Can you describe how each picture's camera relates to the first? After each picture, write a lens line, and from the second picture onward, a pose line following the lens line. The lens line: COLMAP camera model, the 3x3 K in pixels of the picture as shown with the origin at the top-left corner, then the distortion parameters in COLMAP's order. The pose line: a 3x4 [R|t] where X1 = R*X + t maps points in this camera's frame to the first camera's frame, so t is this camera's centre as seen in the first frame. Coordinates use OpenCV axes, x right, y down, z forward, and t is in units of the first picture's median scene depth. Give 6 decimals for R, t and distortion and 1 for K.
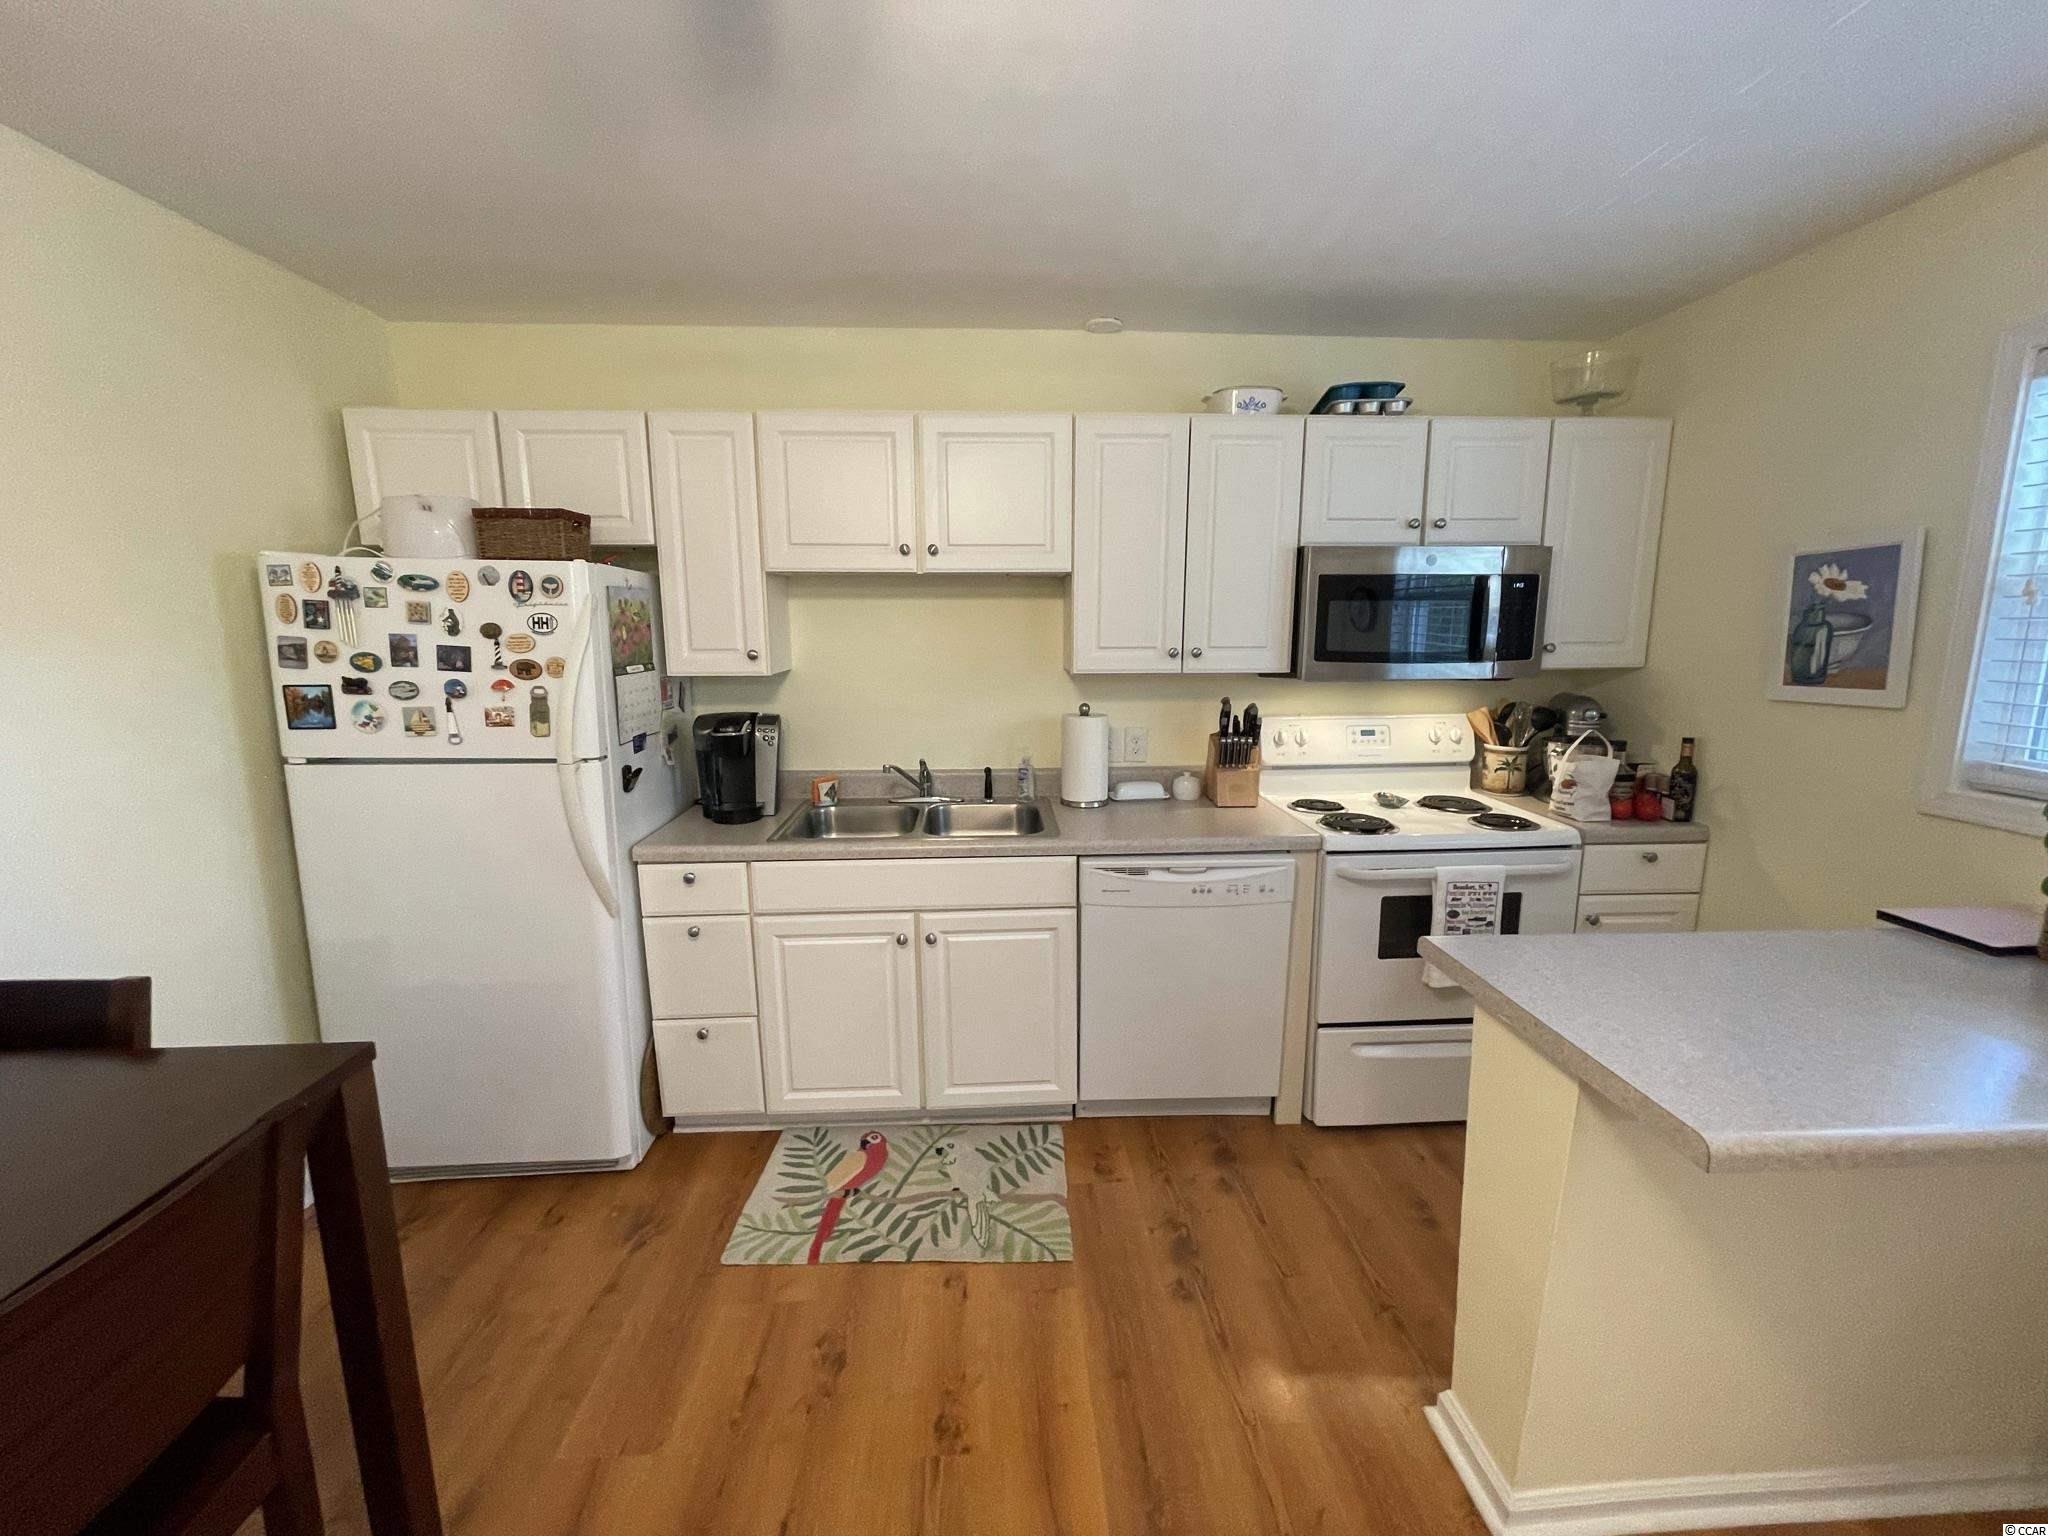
lens RADIAL K [[825.2, 0, 1022.9], [0, 825.2, 765.4], [0, 0, 1]] dist [-0.004578, 0.001440]
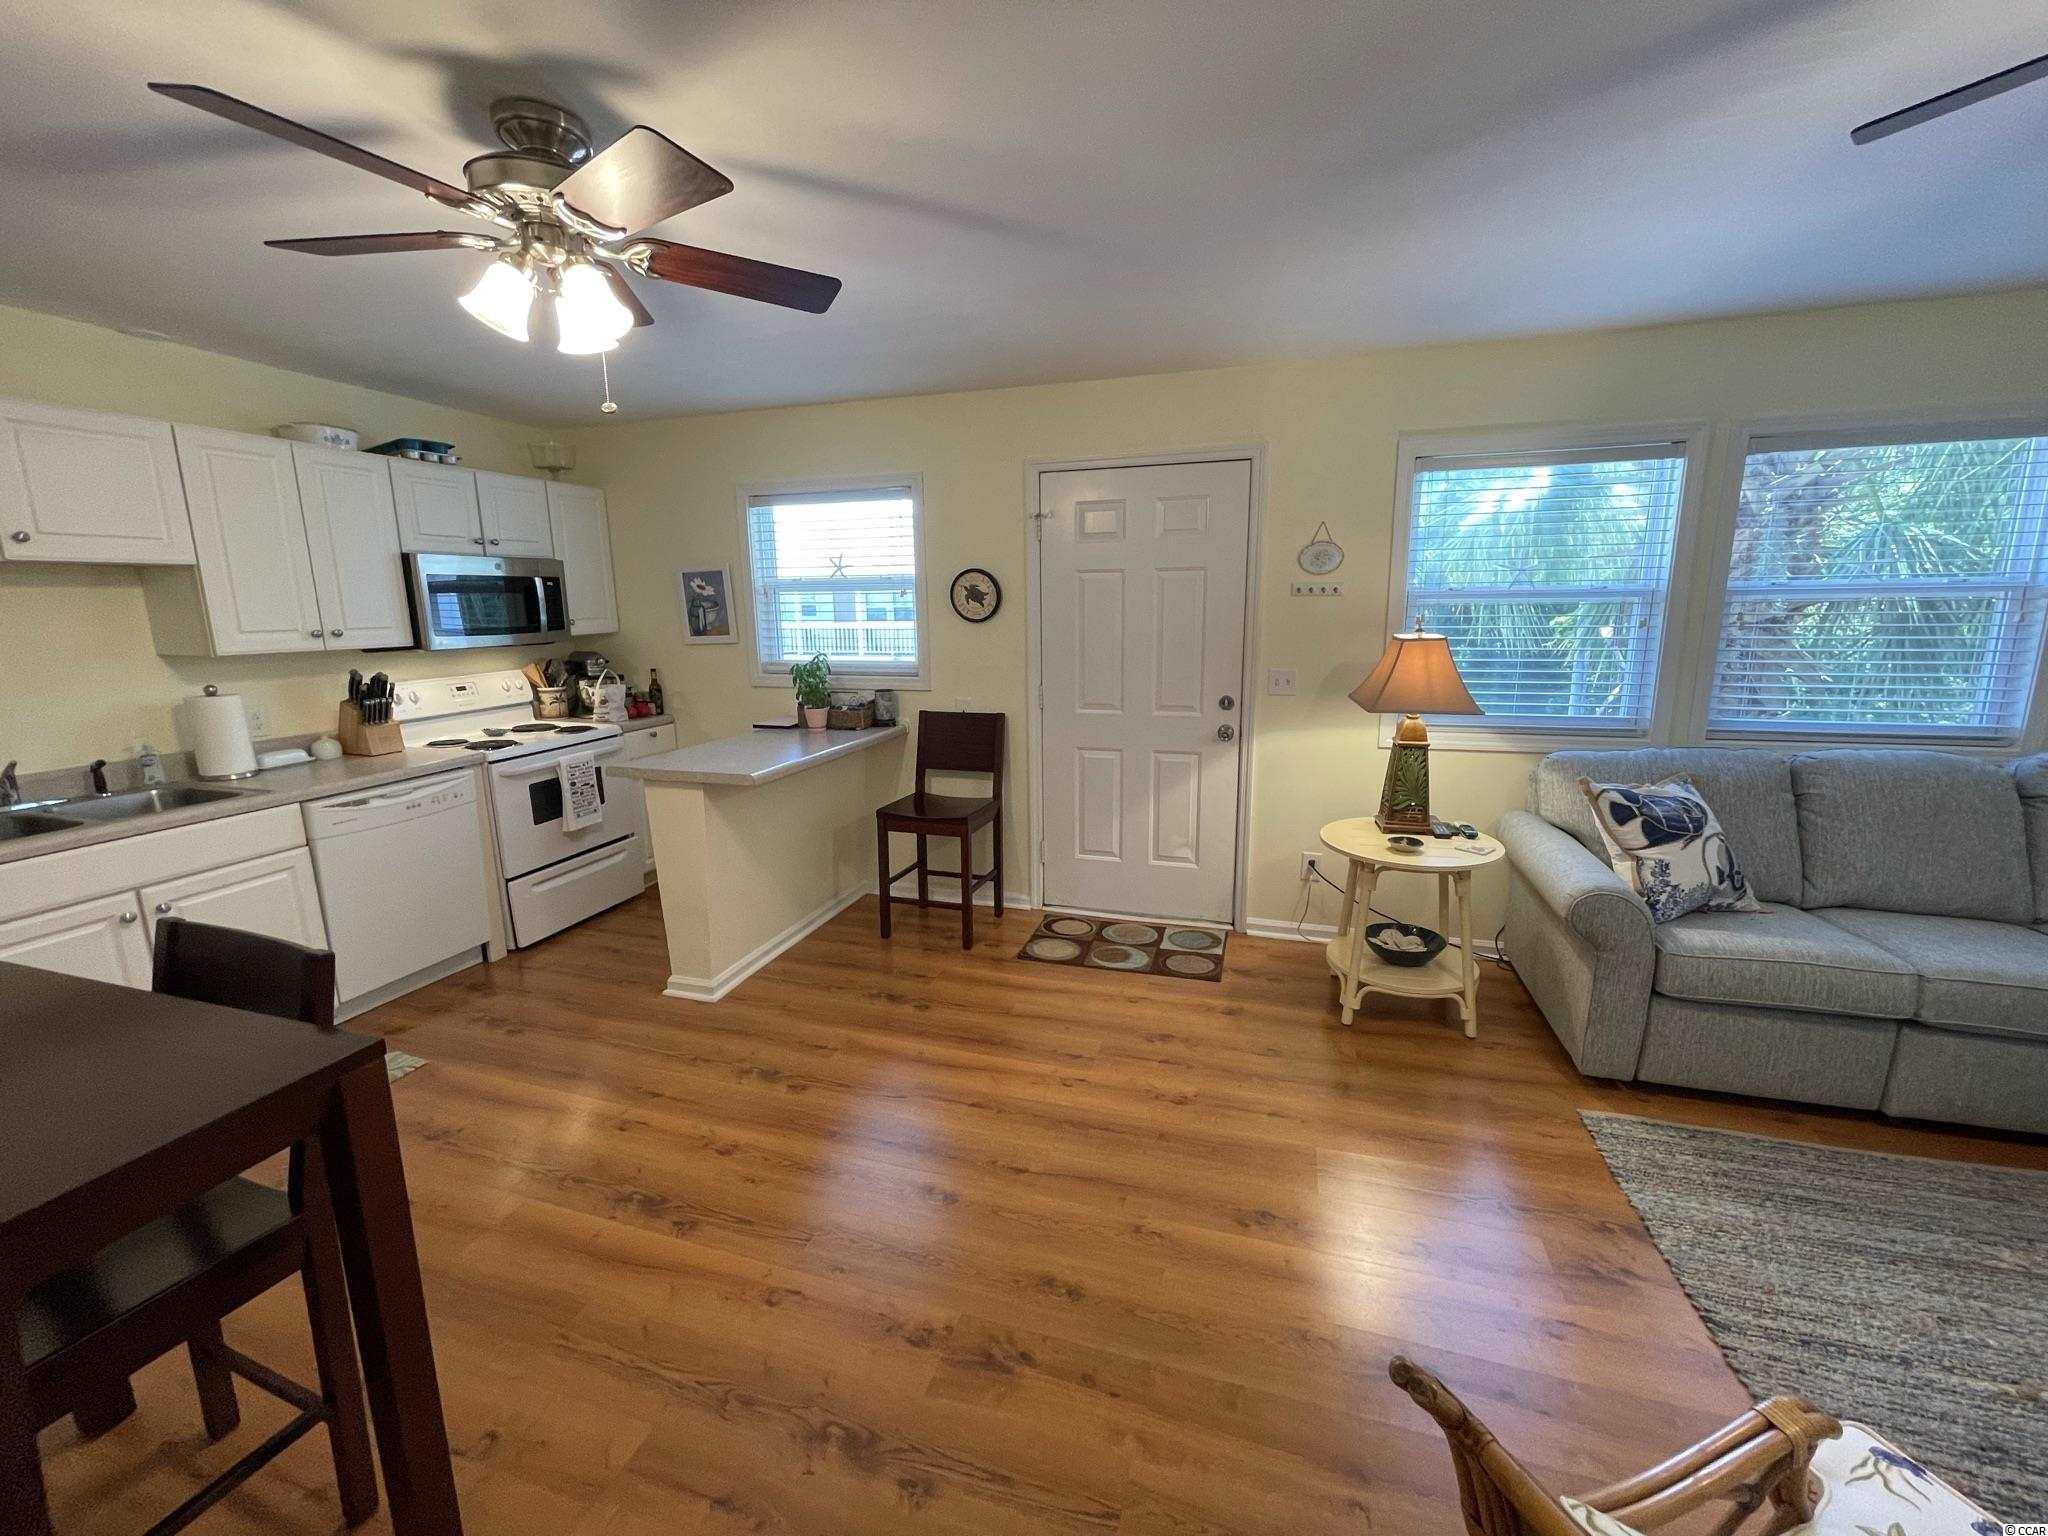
lens RADIAL K [[825.2, 0, 1023.9], [0, 825.2, 763.6], [0, 0, 1]] dist [-0.004578, 0.001440]
pose [[0.342718, -0.183174, 0.921407, -0.680566], [0.168763, 0.976855, 0.131426, 0.075331], [-0.924155, 0.110457, 0.365699, -0.440707]]
